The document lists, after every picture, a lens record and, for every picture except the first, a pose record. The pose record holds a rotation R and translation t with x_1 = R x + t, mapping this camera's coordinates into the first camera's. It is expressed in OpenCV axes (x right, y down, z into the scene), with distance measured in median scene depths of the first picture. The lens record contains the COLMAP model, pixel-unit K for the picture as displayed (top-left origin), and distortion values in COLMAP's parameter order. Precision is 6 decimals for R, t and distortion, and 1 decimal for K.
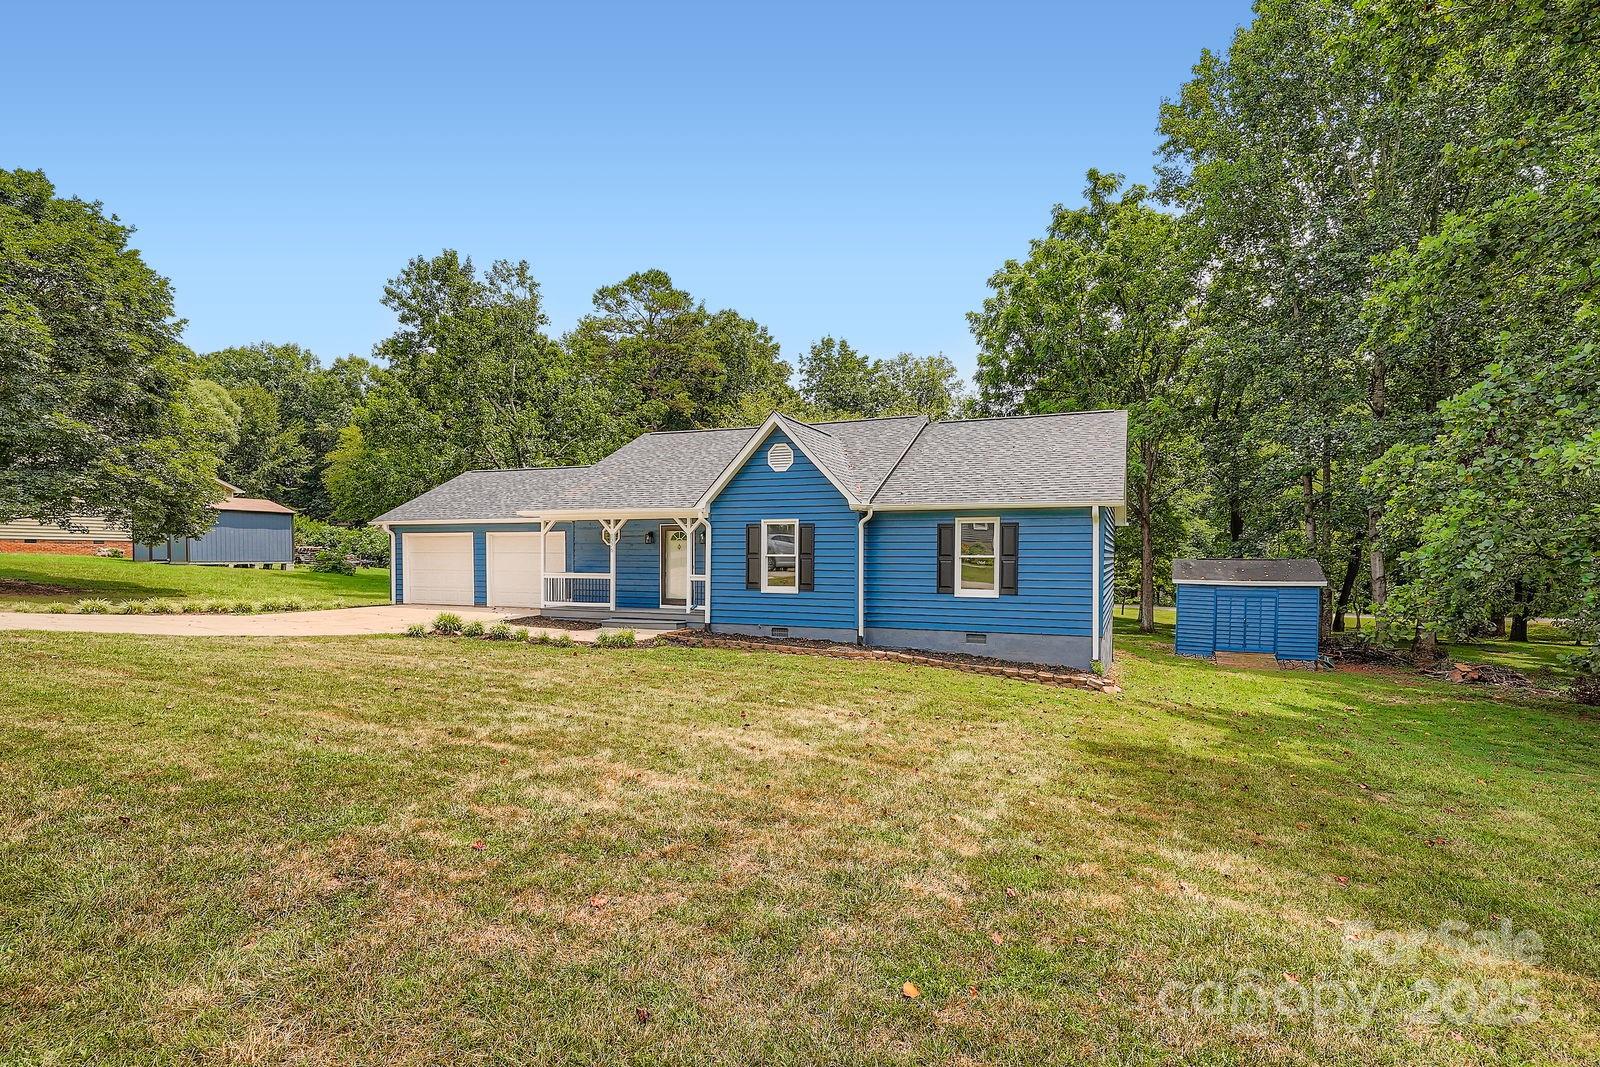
lens RADIAL K [[779.4, 0, 800.6], [0, 779.4, 544.1], [0, 0, 1]] dist [0.001207, 0.000475]
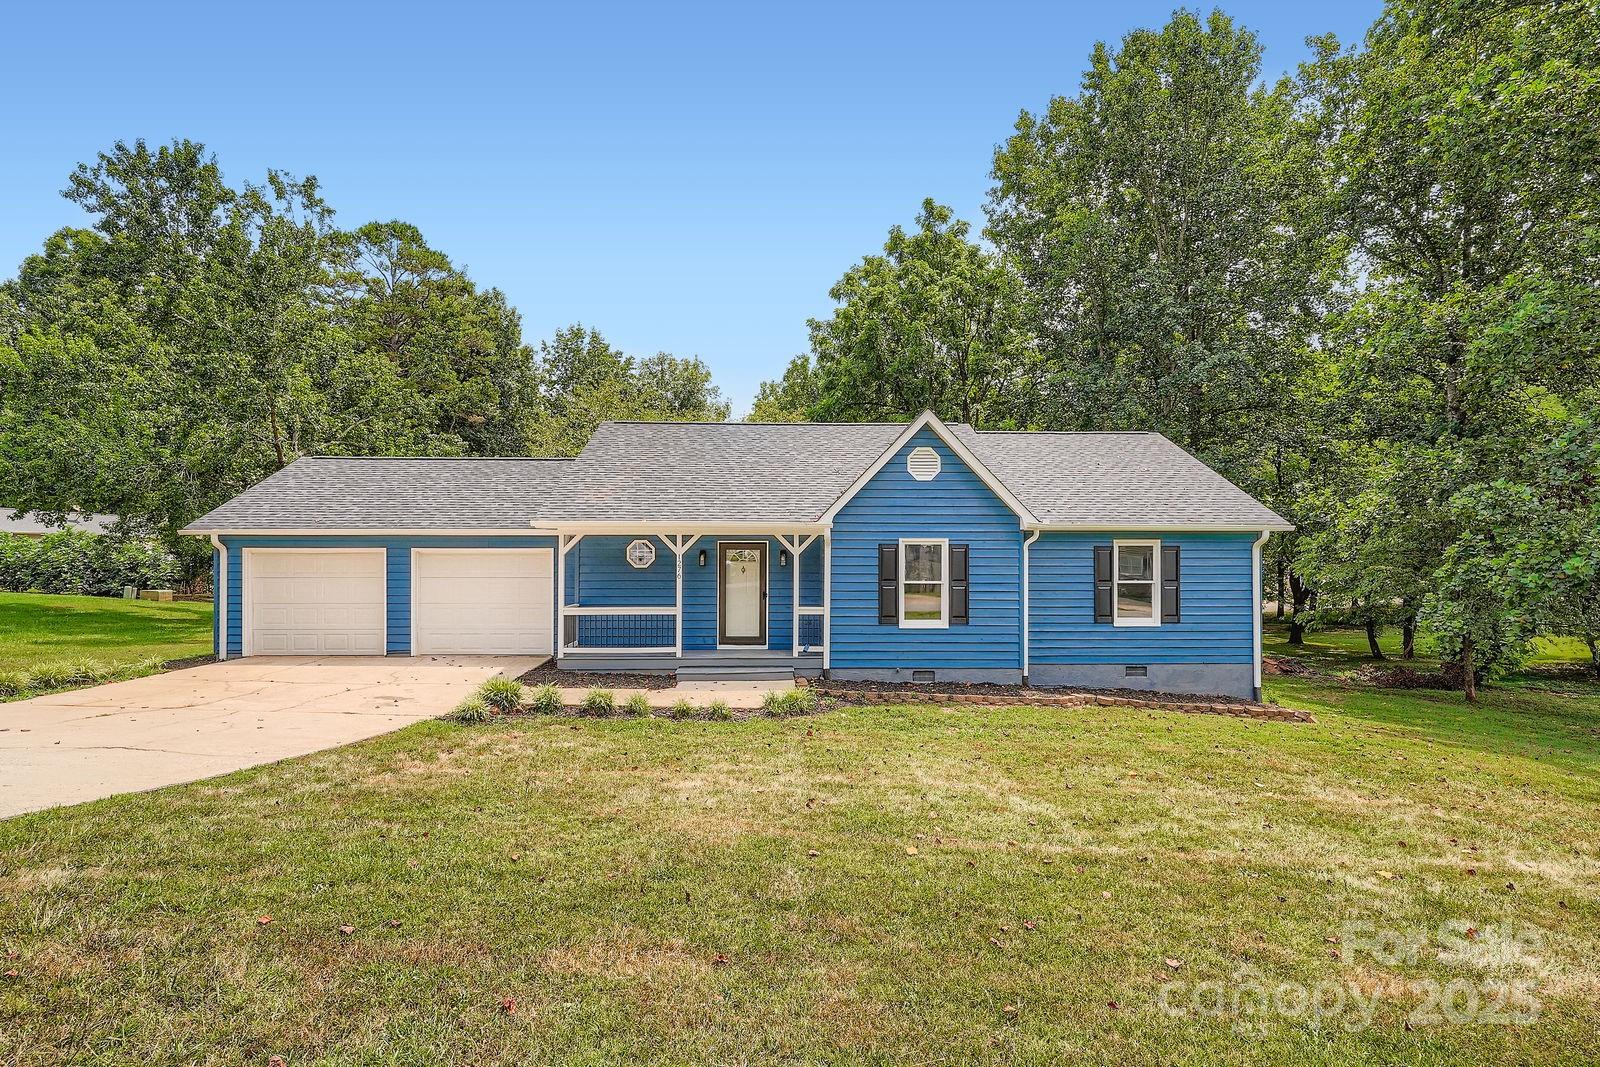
lens RADIAL K [[779.4, 0, 800.1], [0, 779.4, 525.5], [0, 0, 1]] dist [0.001207, 0.000475]
pose [[0.913902, 0.015767, 0.405628, -0.427759], [-0.003833, 0.999536, -0.030214, -0.017848], [-0.405916, 0.026058, 0.913539, 0.263092]]
